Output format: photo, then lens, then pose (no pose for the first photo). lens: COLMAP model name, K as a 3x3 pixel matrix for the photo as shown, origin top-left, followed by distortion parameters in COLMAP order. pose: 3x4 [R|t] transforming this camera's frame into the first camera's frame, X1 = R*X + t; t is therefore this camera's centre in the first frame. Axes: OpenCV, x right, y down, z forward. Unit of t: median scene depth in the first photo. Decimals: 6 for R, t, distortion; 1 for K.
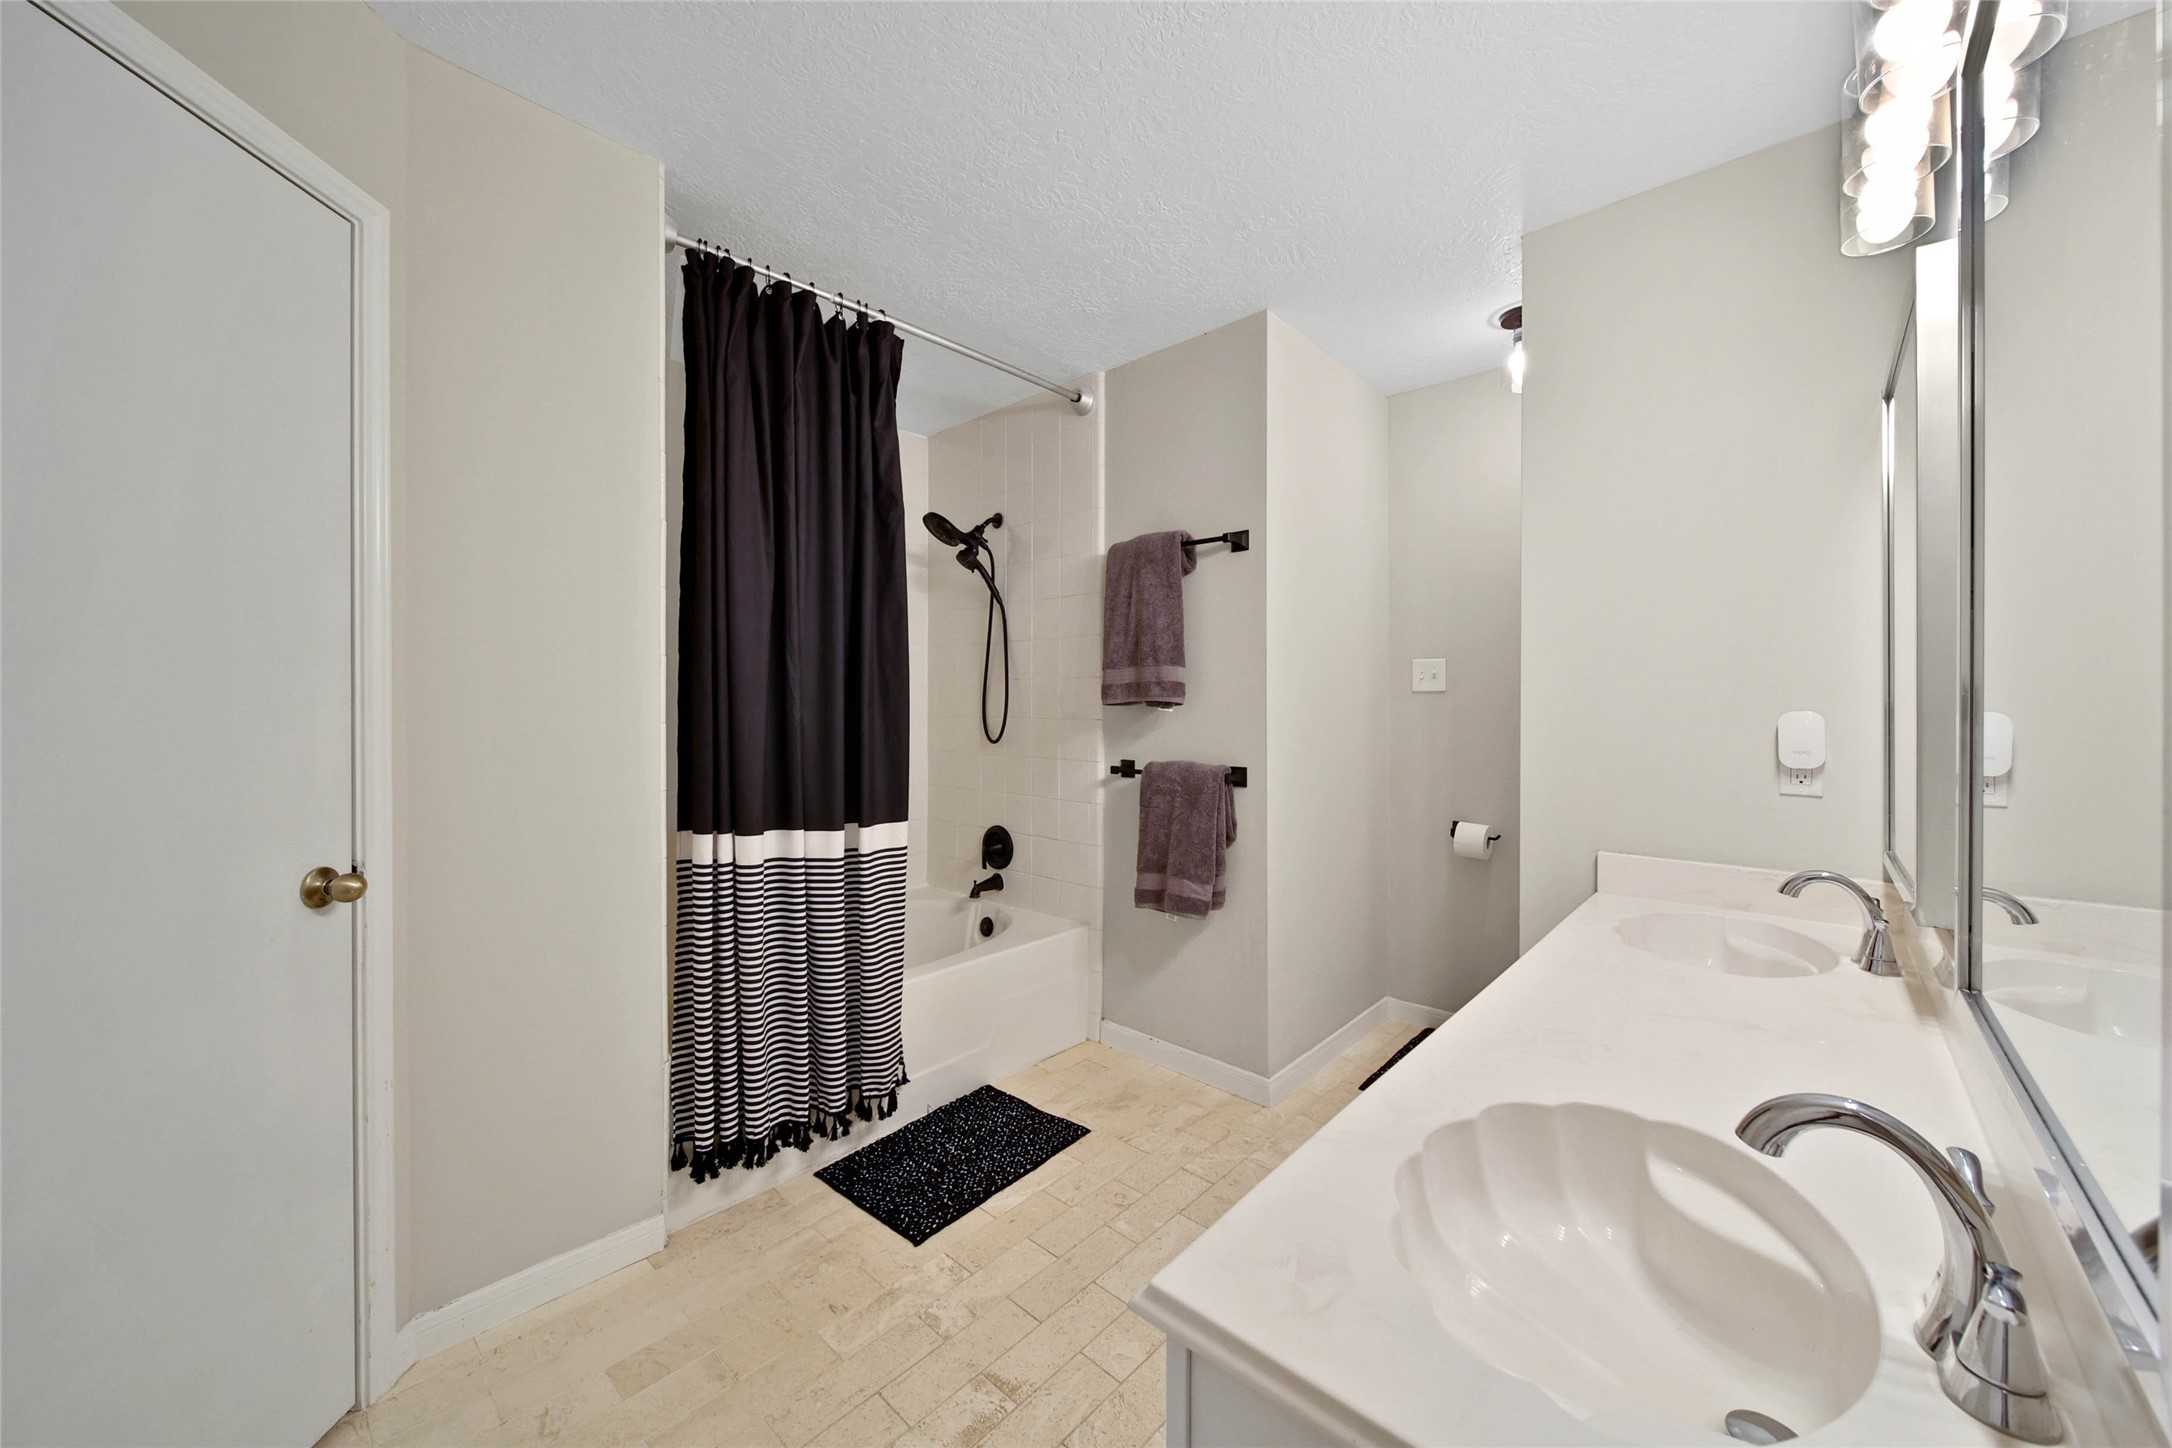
lens RADIAL K [[793.2, 0, 1081.0], [0, 793.2, 699.2], [0, 0, 1]] dist [0.017428, -0.000037]
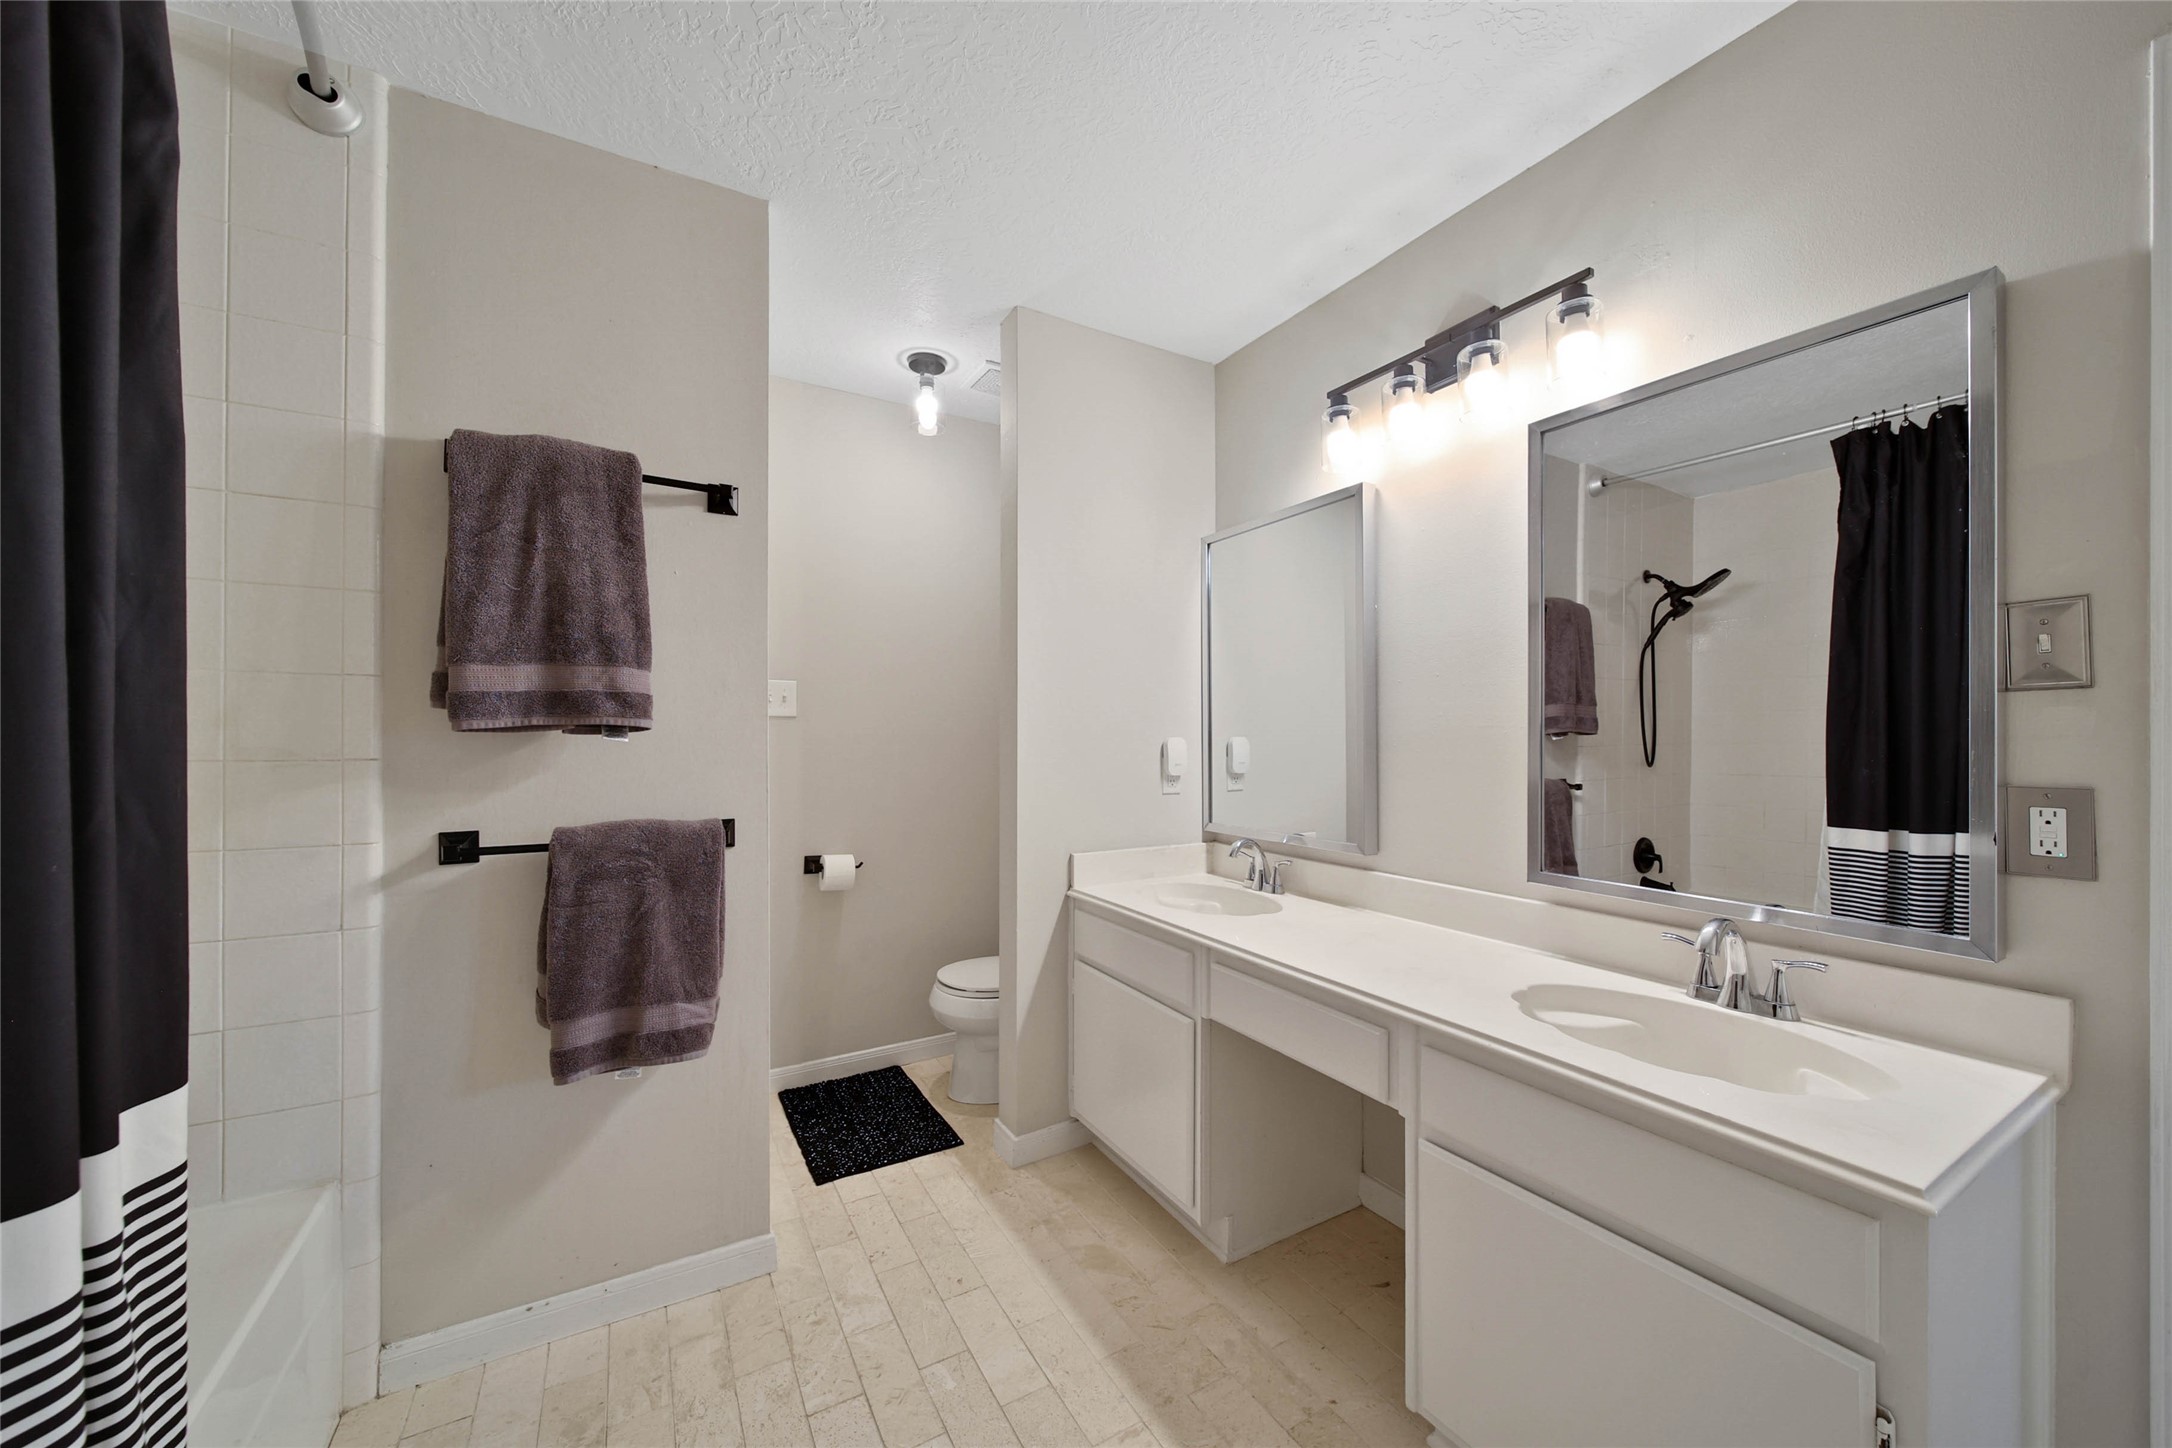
lens RADIAL K [[779.7, 0, 1094.5], [0, 779.7, 721.1], [0, 0, 1]] dist [-0.000560, -0.000236]
pose [[0.287122, 0.015410, 0.957770, -0.359944], [-0.012139, 0.999849, -0.012449, 0.002784], [-0.957817, -0.008052, 0.287266, 0.472118]]
